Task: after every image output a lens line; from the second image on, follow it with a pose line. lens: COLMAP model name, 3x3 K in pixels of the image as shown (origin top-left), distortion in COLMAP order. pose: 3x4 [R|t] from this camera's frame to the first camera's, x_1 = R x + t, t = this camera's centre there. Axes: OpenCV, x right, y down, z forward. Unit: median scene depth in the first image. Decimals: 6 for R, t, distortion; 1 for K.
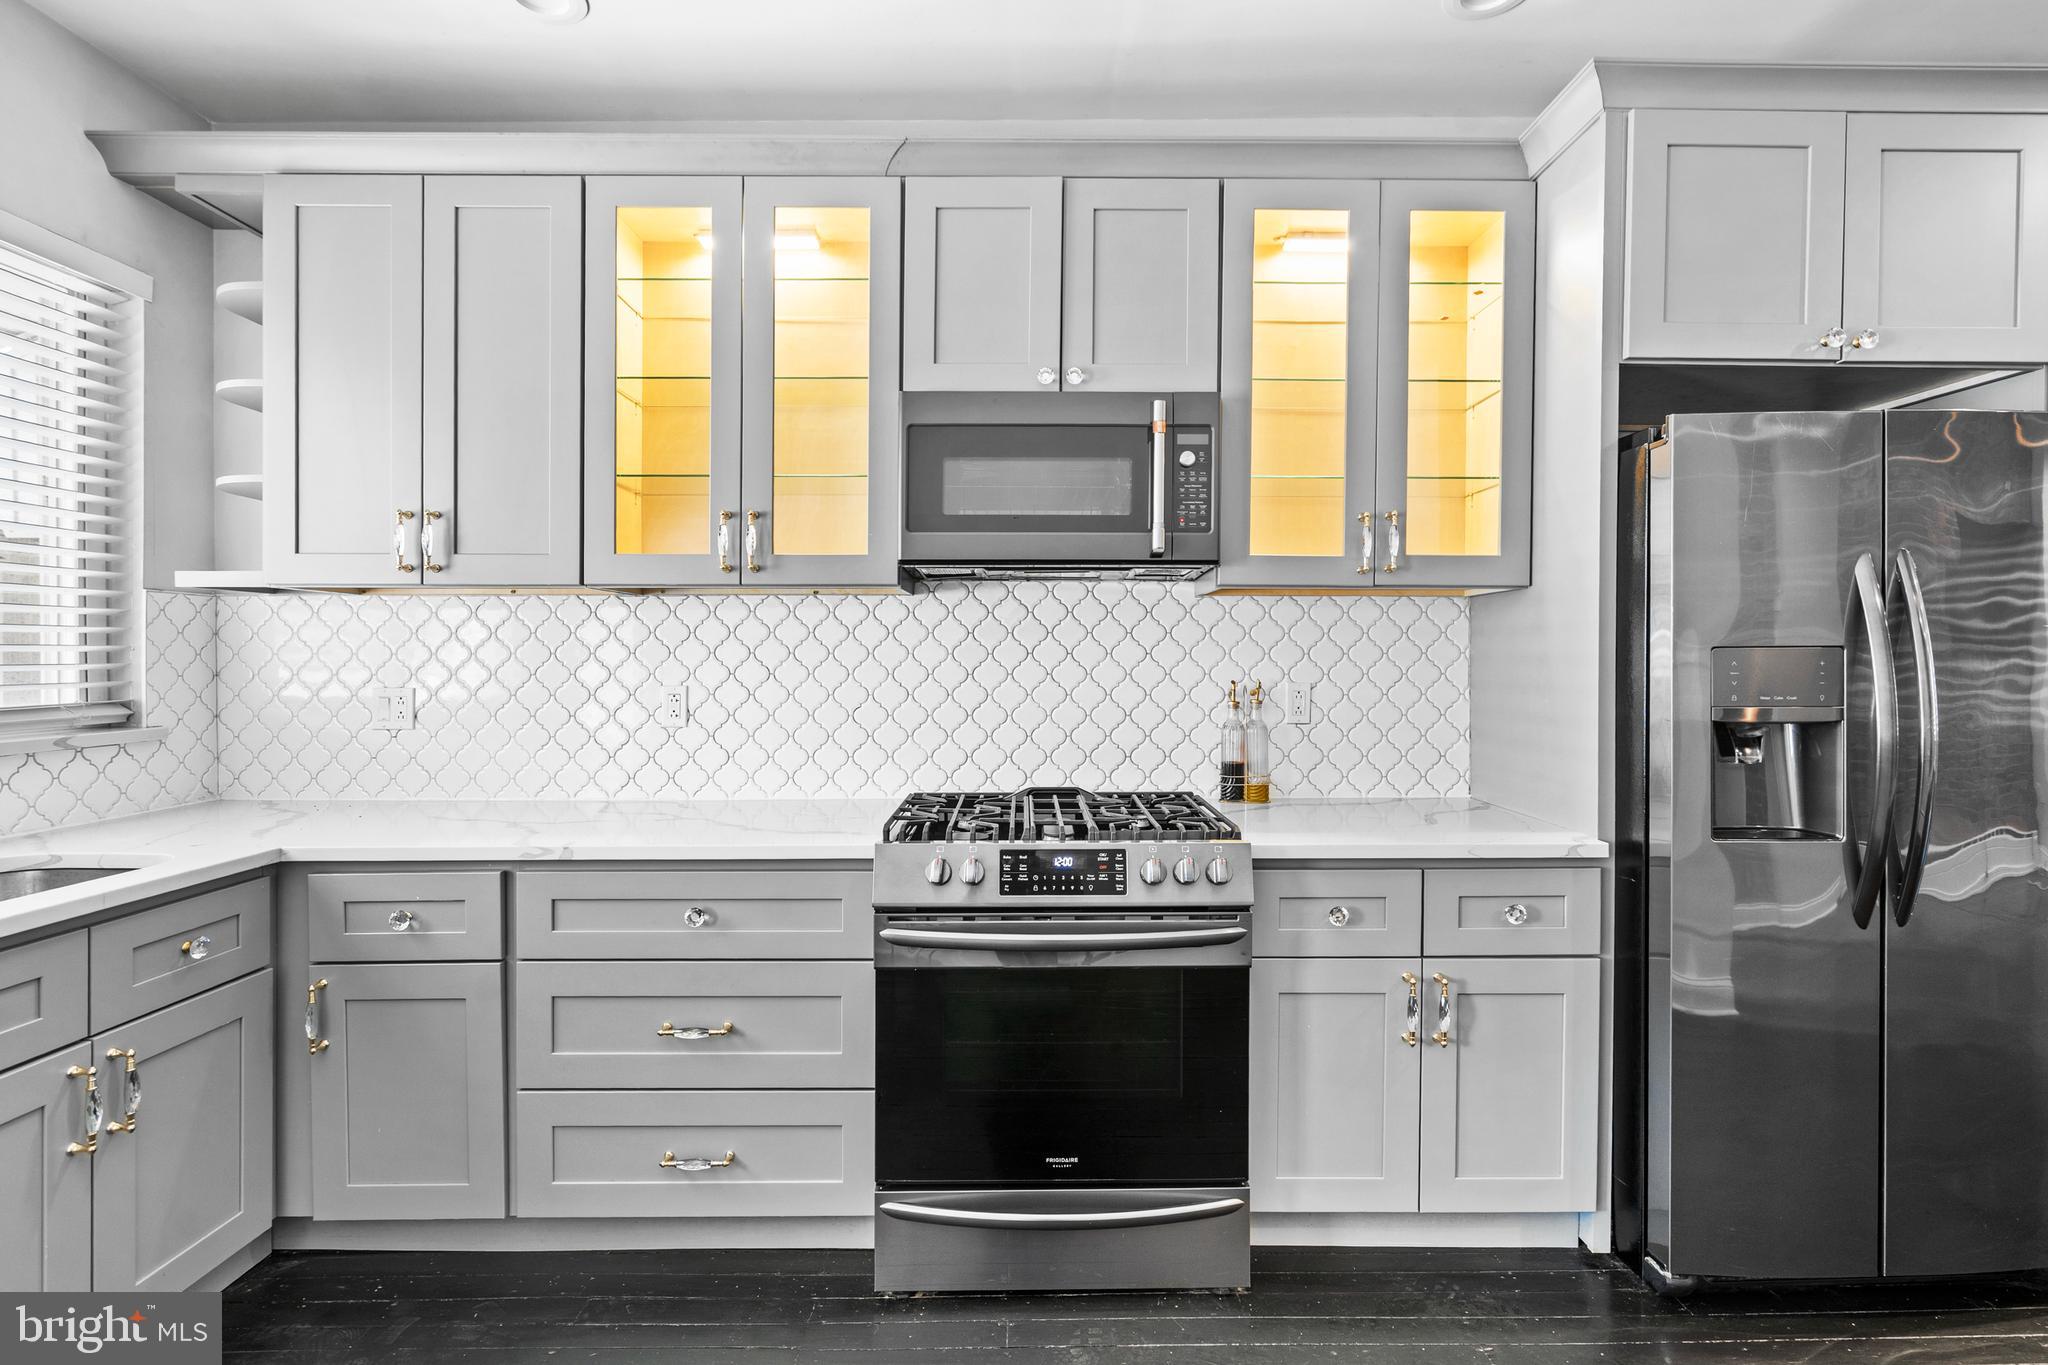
lens RADIAL K [[901.2, 0, 1029.9], [0, 901.2, 677.8], [0, 0, 1]] dist [-0.004544, -0.000303]
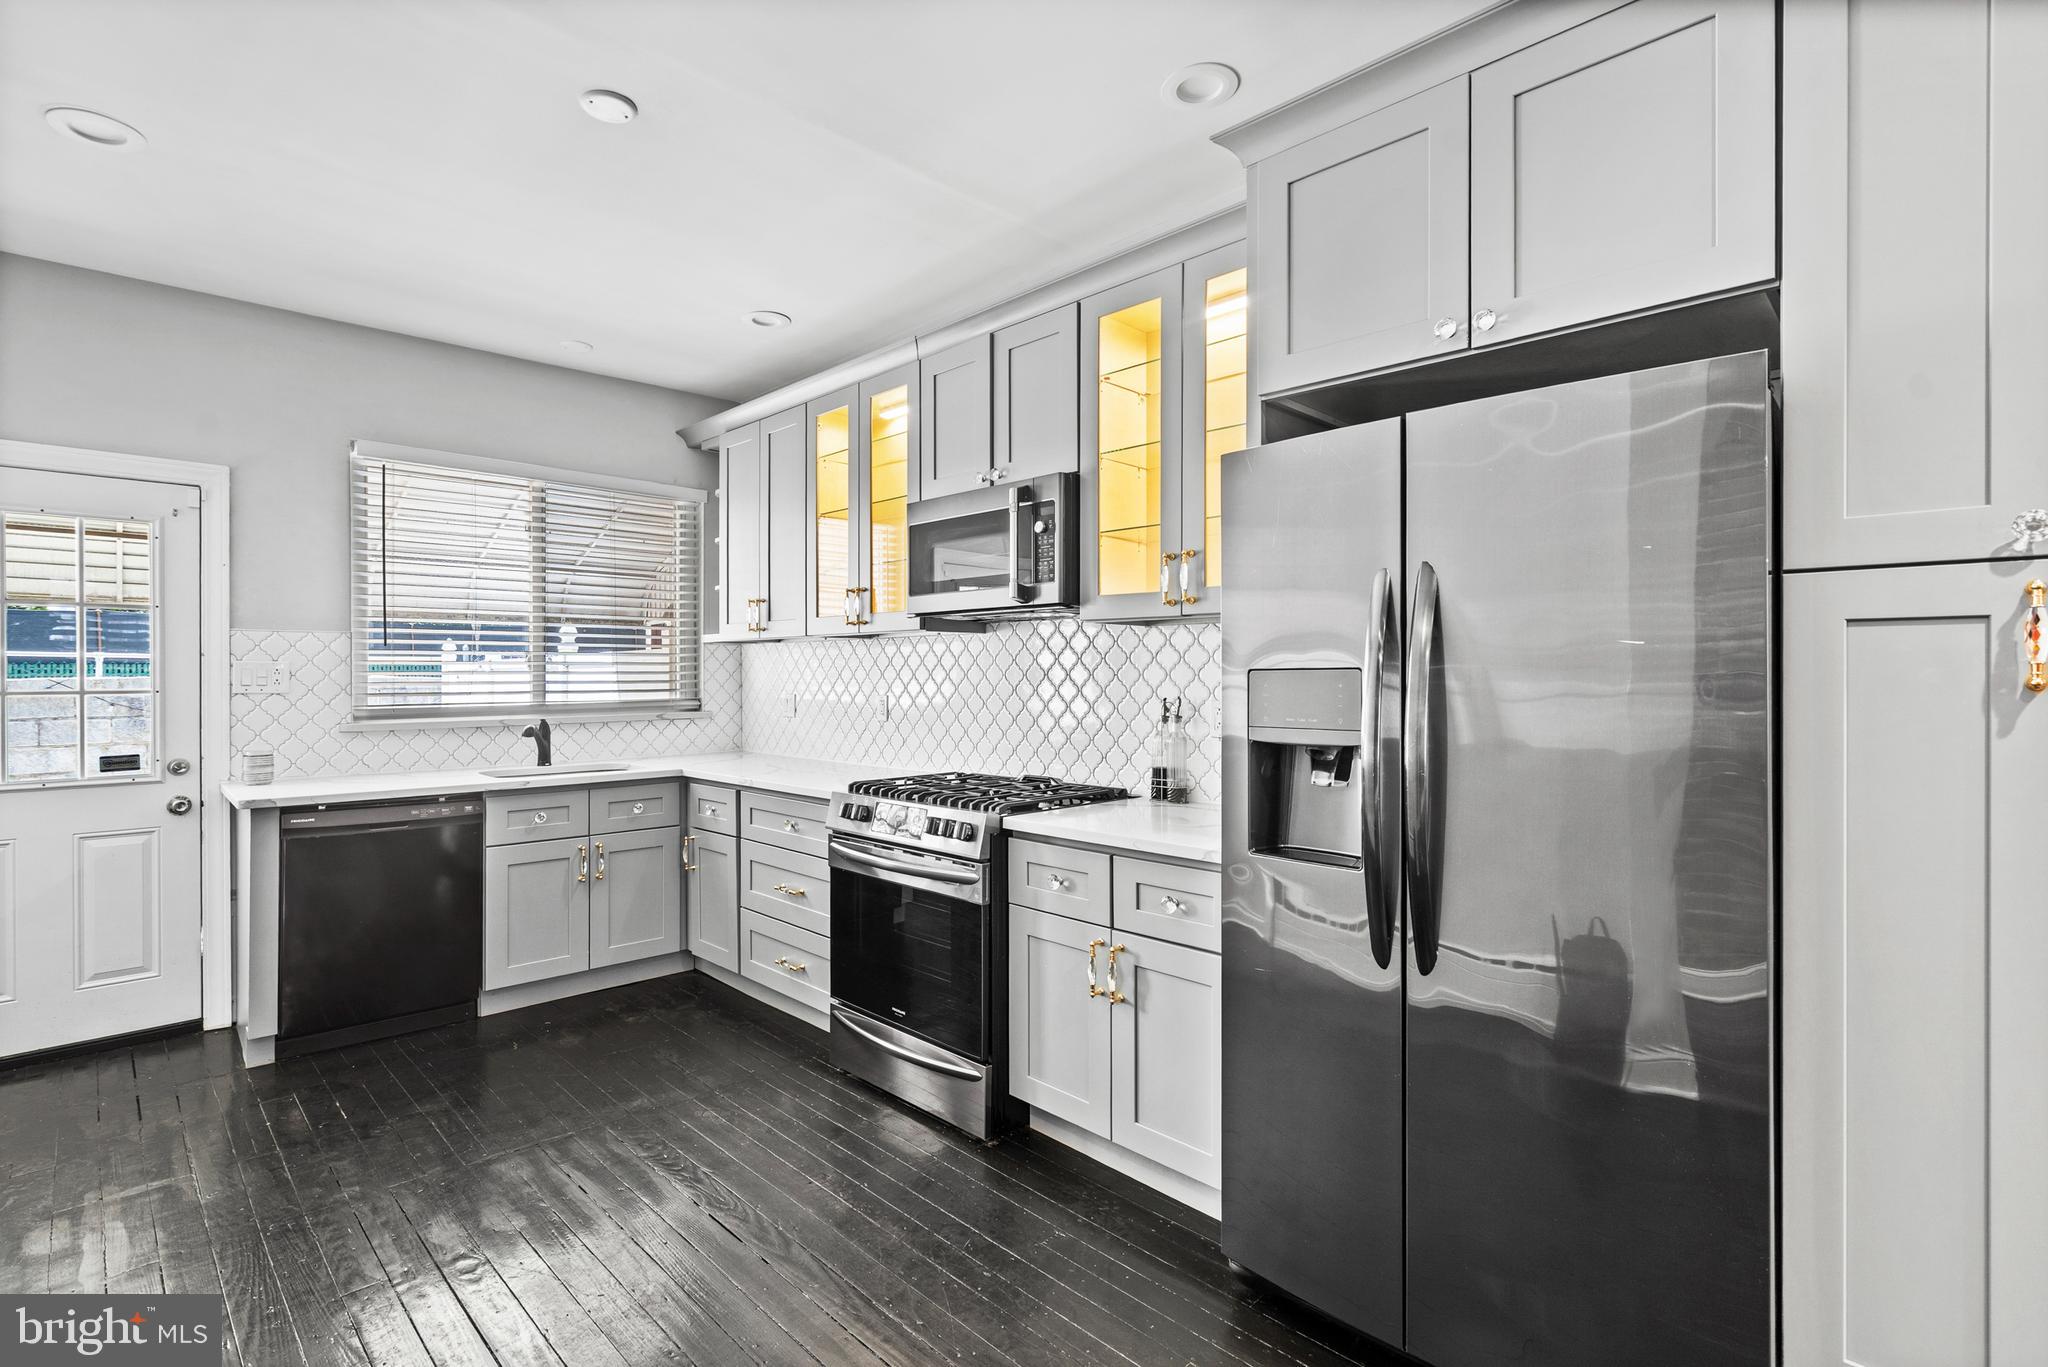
lens RADIAL K [[941.9, 0, 1039.2], [0, 941.9, 678.4], [0, 0, 1]] dist [-0.003204, 0.001699]
pose [[0.705469, 0.001811, -0.708739, 1.106374], [-0.013390, 0.999852, -0.010774, -0.007428], [0.708614, 0.017091, 0.705389, 0.033569]]
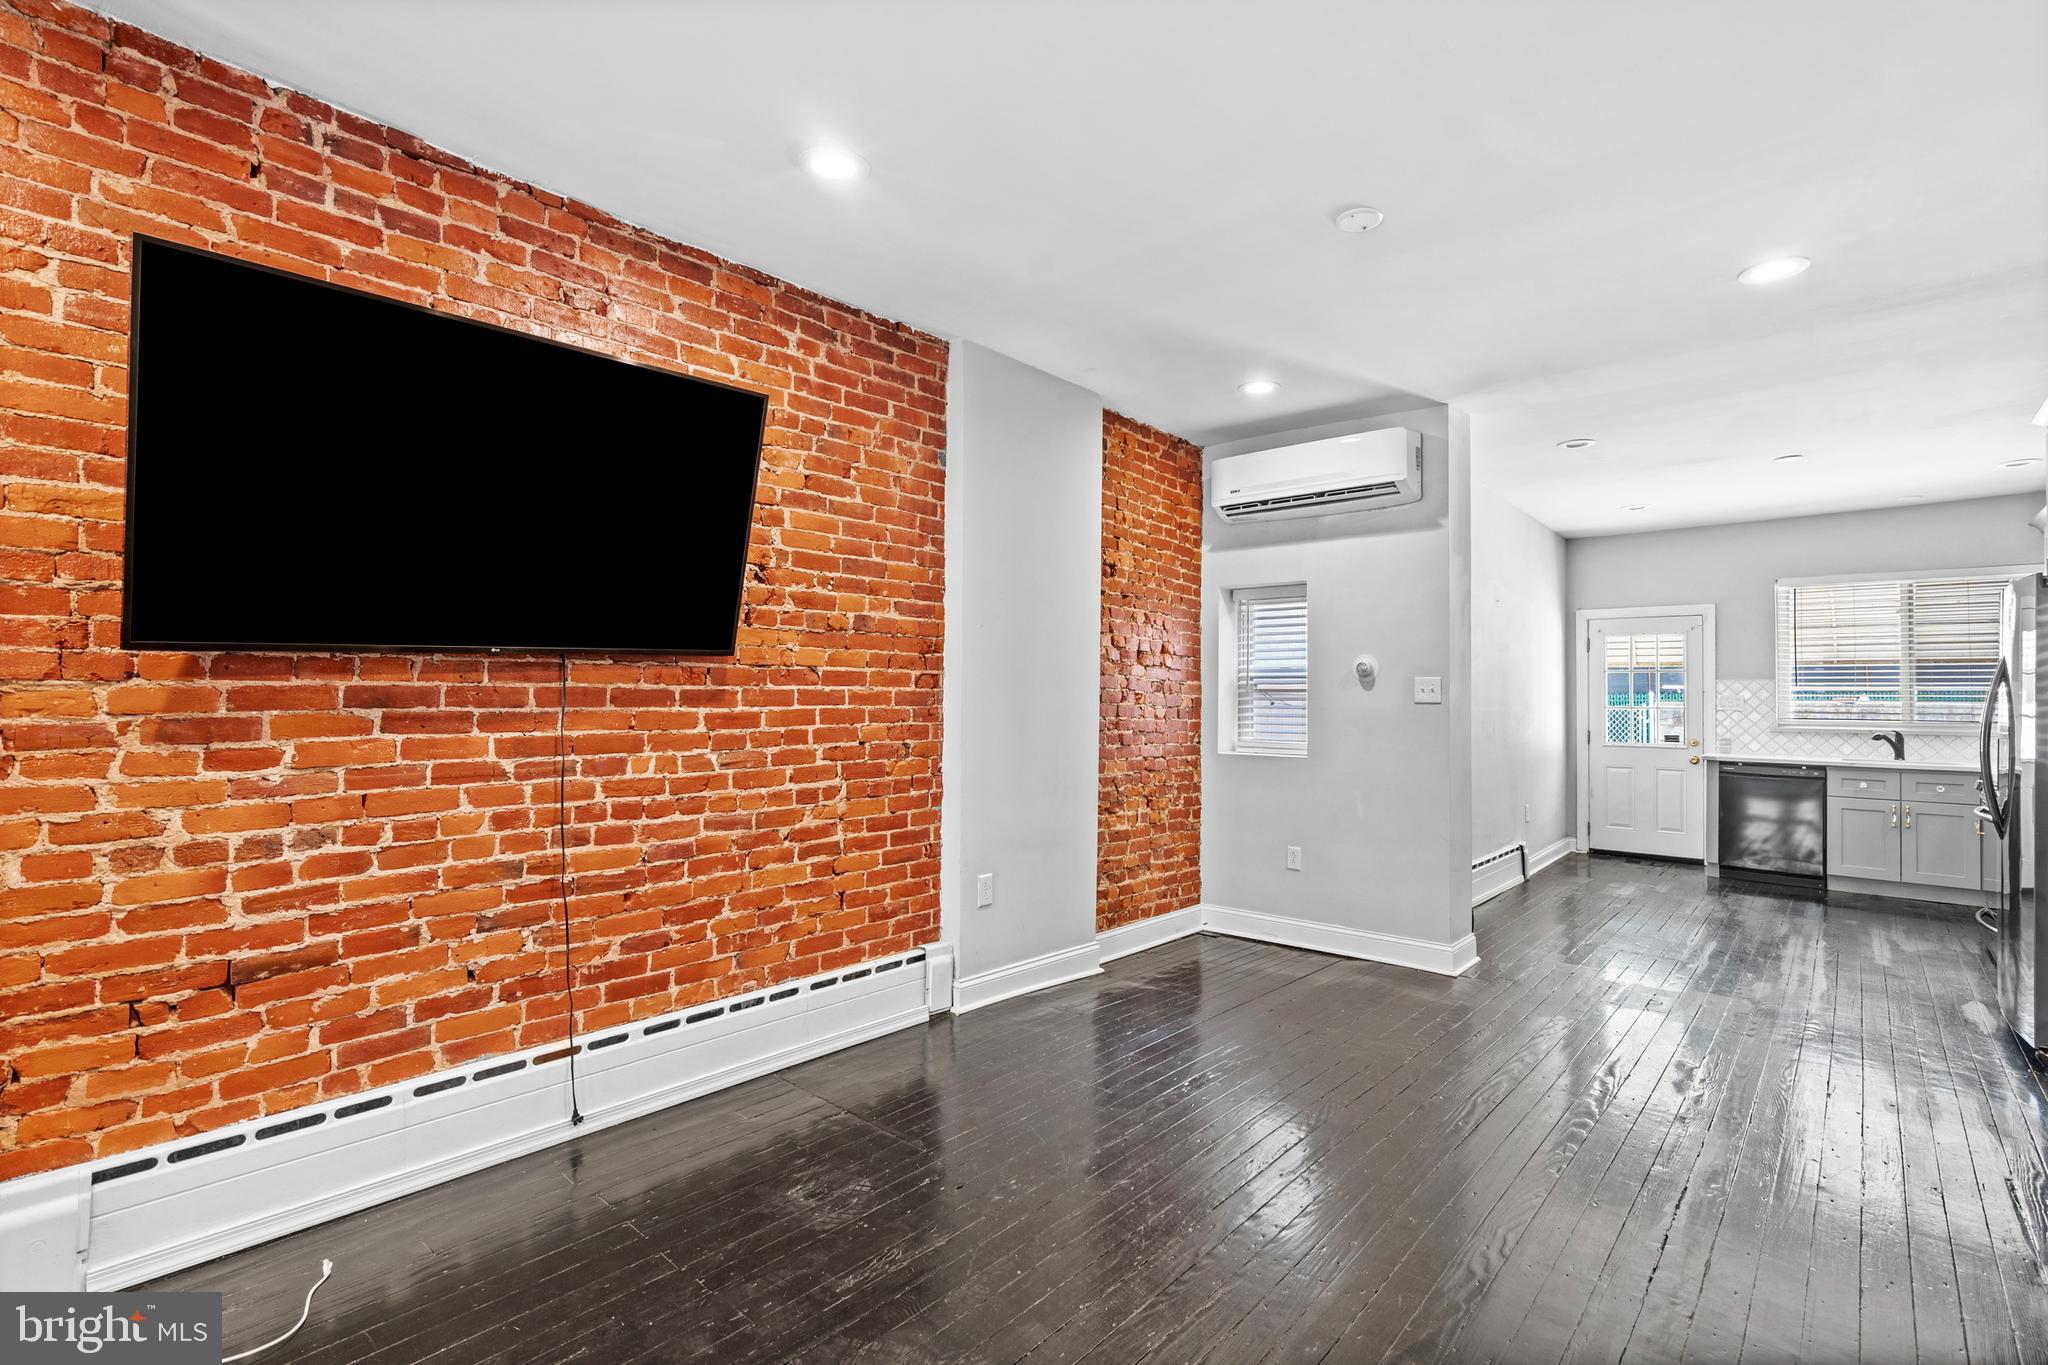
lens RADIAL K [[941.9, 0, 1018.9], [0, 941.9, 679.7], [0, 0, 1]] dist [-0.003204, 0.001699]
pose [[-0.680361, -0.018306, -0.732649, 3.222987], [-0.019088, 0.999791, -0.007256, -0.018869], [0.732629, 0.009048, -0.680568, 0.654213]]
